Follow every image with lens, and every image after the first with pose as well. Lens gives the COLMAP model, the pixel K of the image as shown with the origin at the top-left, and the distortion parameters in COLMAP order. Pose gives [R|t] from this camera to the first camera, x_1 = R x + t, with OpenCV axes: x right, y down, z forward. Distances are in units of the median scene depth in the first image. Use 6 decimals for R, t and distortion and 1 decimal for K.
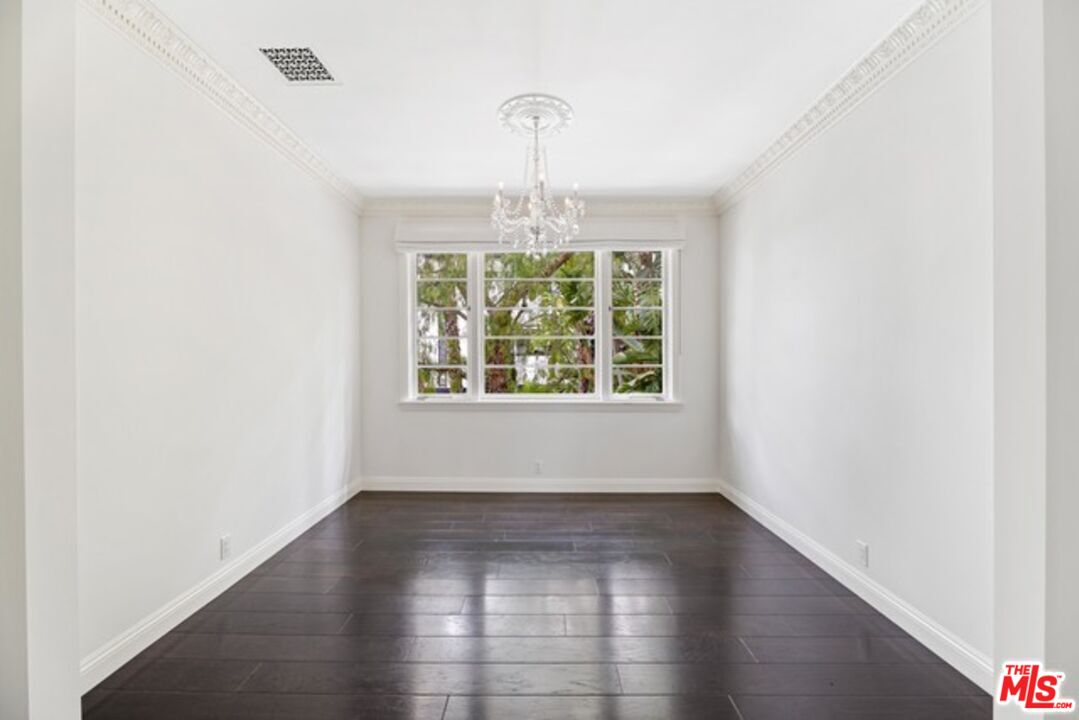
lens RADIAL K [[452.4, 0, 533.7], [0, 452.4, 358.5], [0, 0, 1]] dist [0.013576, -0.000724]
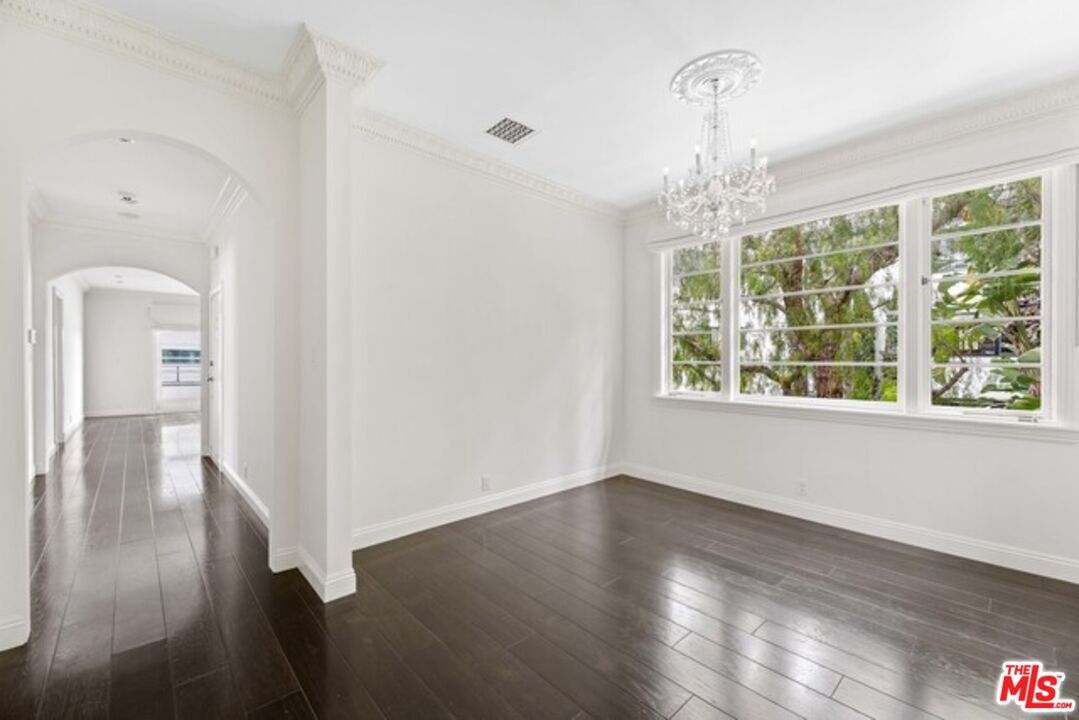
lens RADIAL K [[452.4, 0, 528.3], [0, 452.4, 366.8], [0, 0, 1]] dist [0.013576, -0.000724]
pose [[0.669482, 0.016461, -0.742645, 0.364879], [-0.005109, 0.999833, 0.017556, 0.013366], [0.742810, -0.007960, 0.669455, 0.107896]]
